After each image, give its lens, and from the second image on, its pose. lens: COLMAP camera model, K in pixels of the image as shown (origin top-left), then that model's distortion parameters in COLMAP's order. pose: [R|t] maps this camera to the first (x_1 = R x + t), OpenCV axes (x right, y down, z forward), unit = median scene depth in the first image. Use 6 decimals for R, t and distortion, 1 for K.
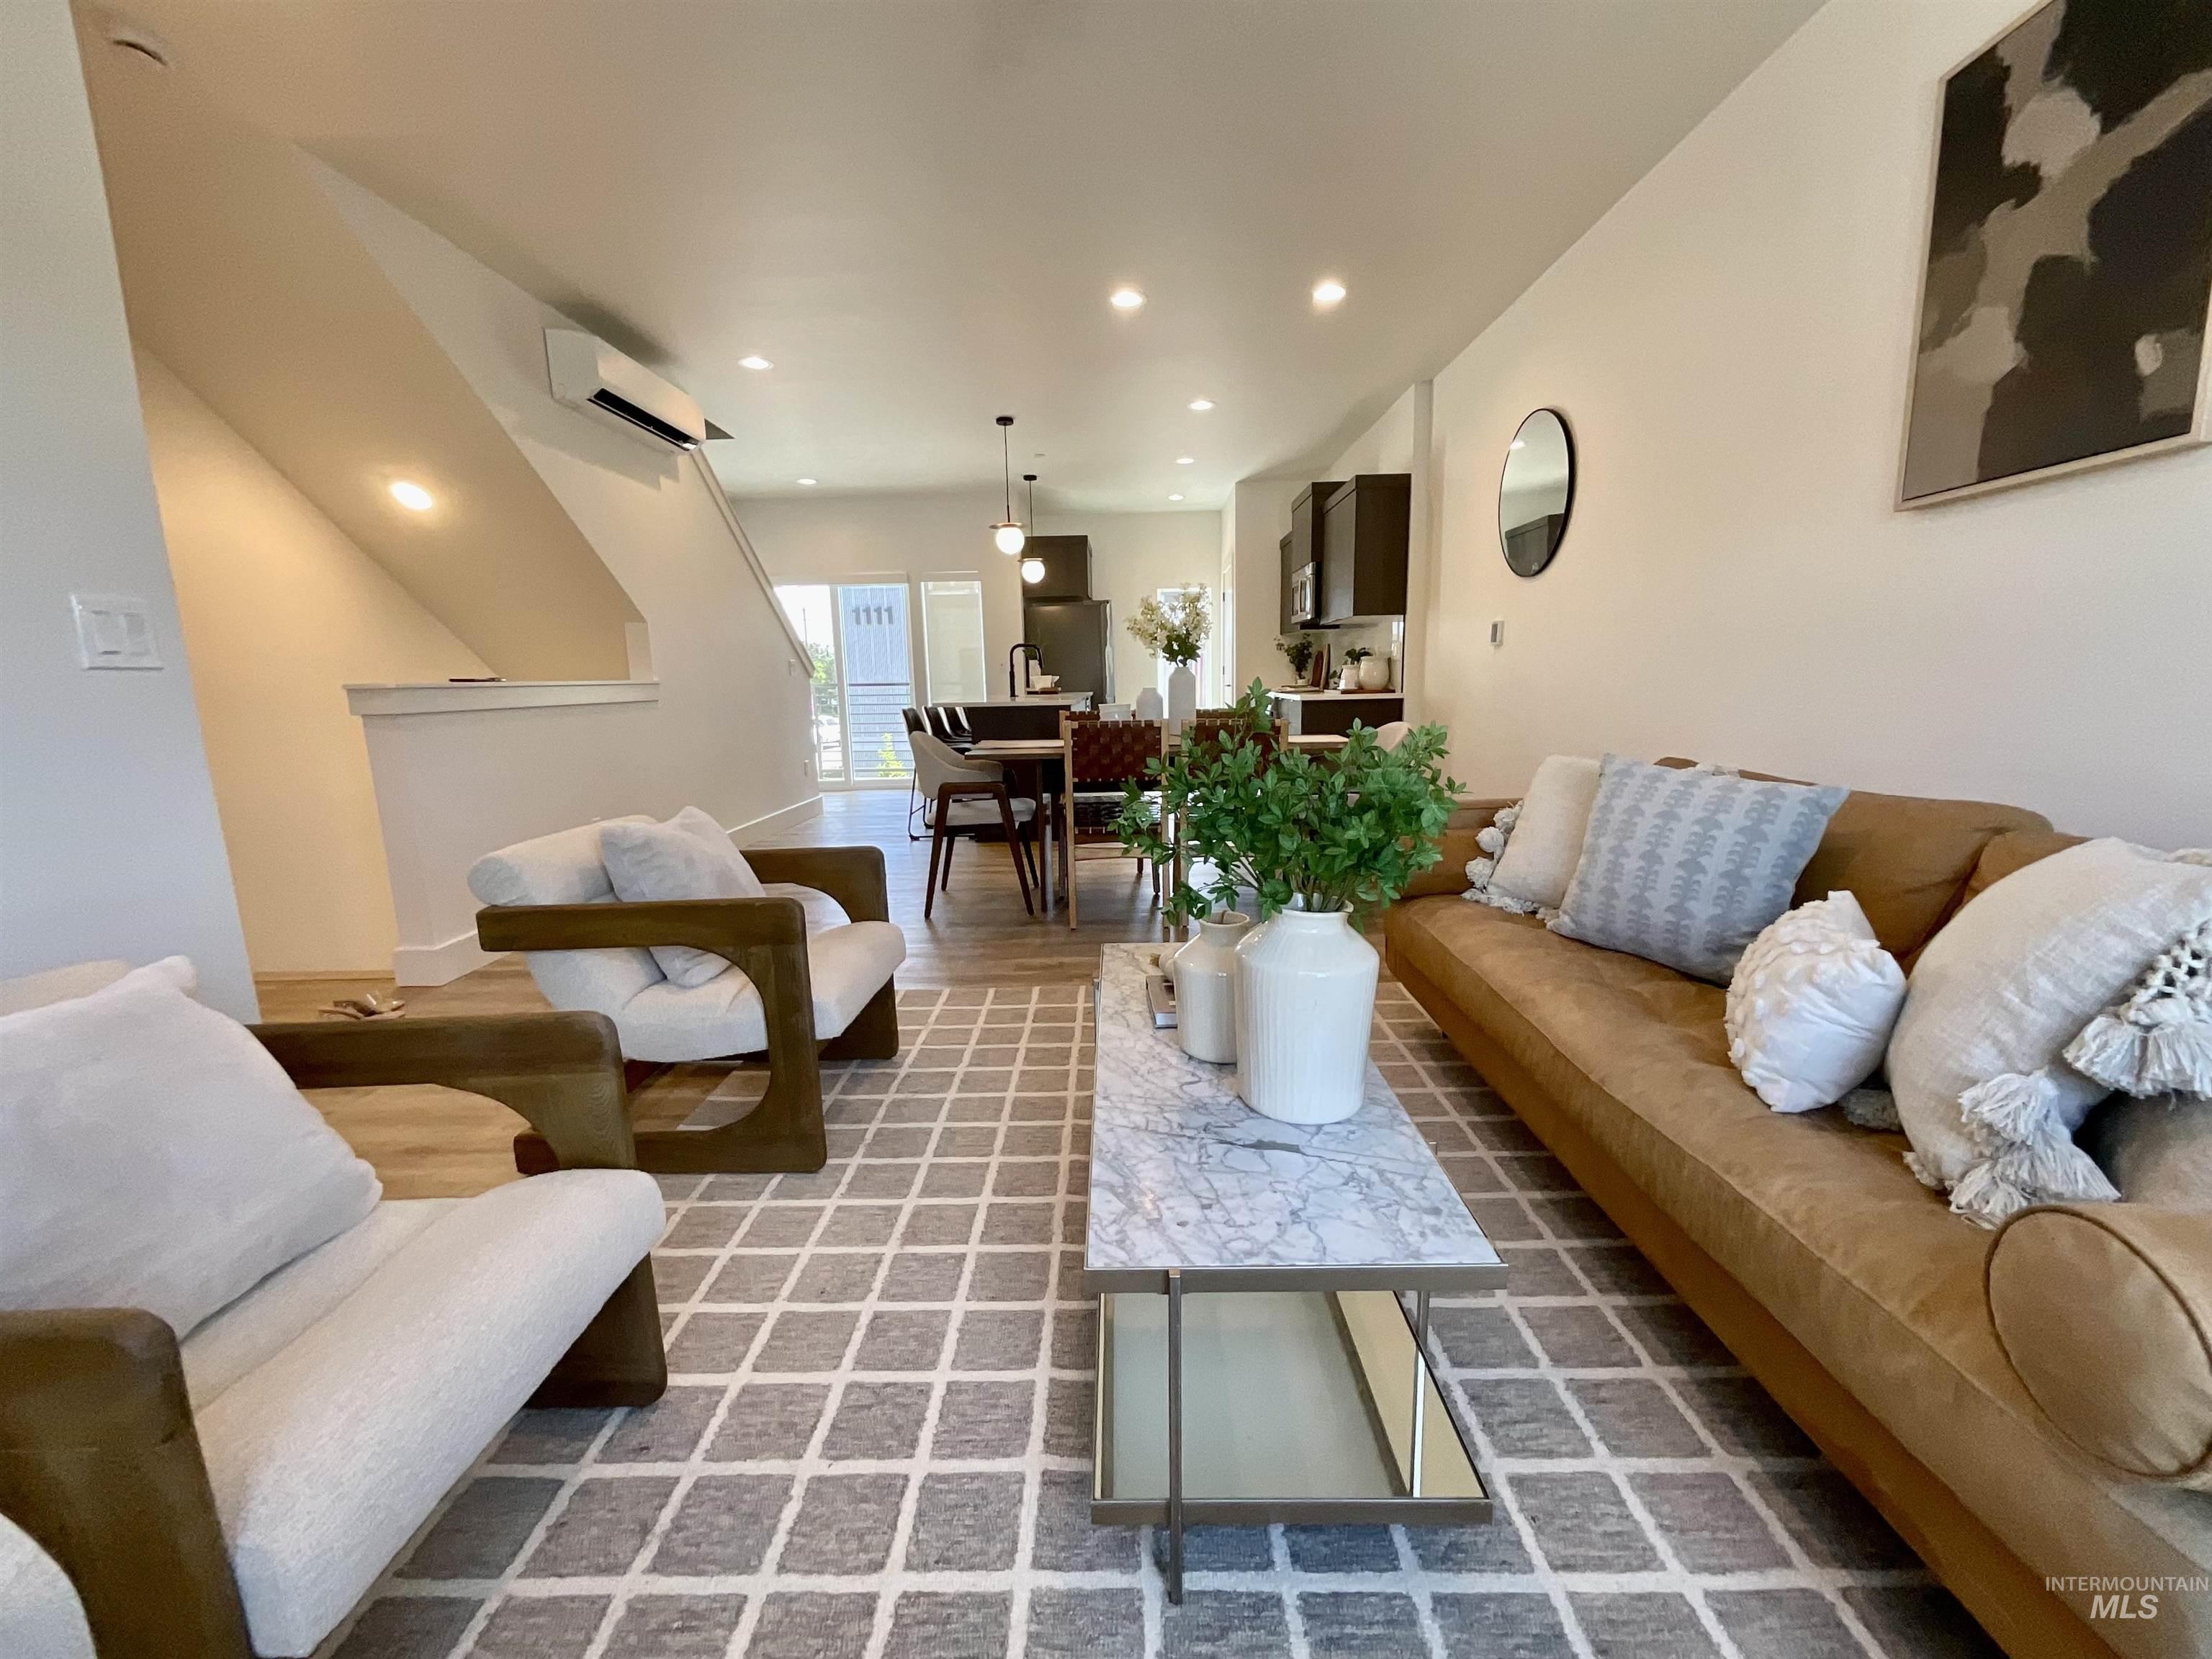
lens RADIAL K [[893.8, 0, 1104.8], [0, 893.8, 835.8], [0, 0, 1]] dist [-0.004323, 0.000419]
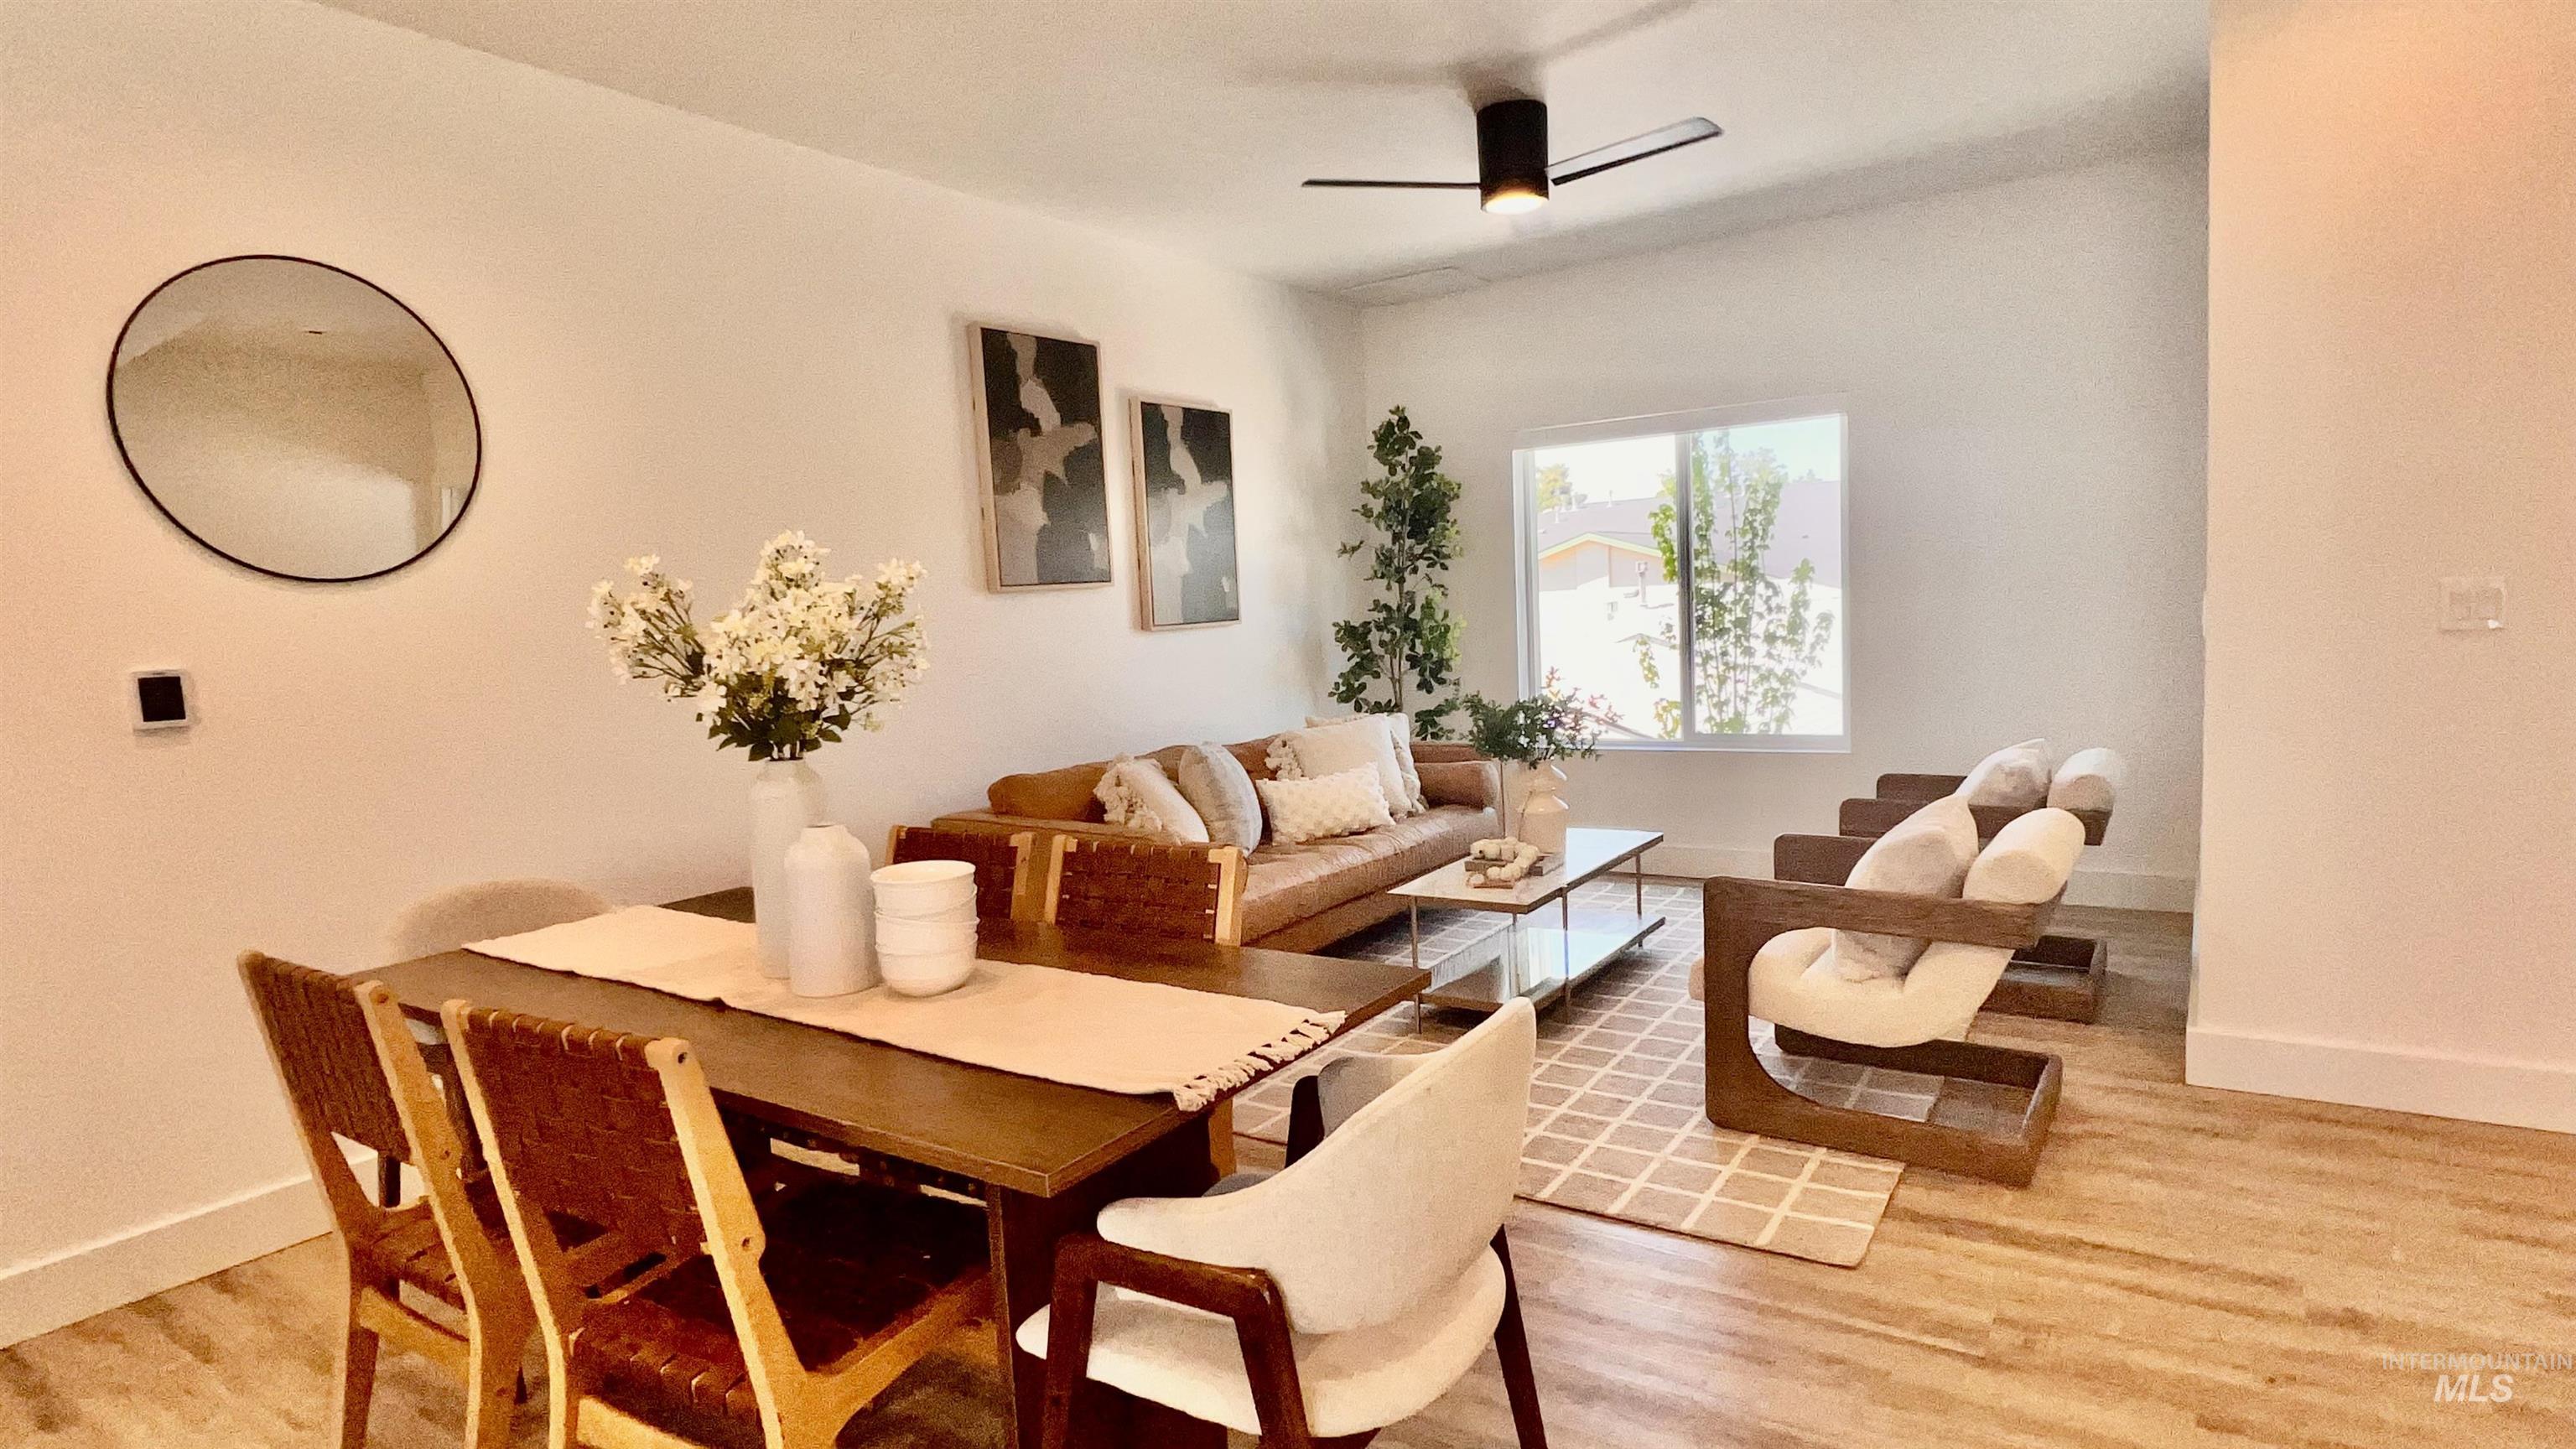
lens RADIAL K [[1344.5, 0, 1285.5], [0, 1344.5, 719.9], [0, 0, 1]] dist [-0.000135, -0.000006]
pose [[-0.838140, 0.018683, 0.545135, -0.823655], [0.163358, 0.962138, 0.218187, -0.636669], [-0.520419, 0.271923, -0.809458, 2.947016]]
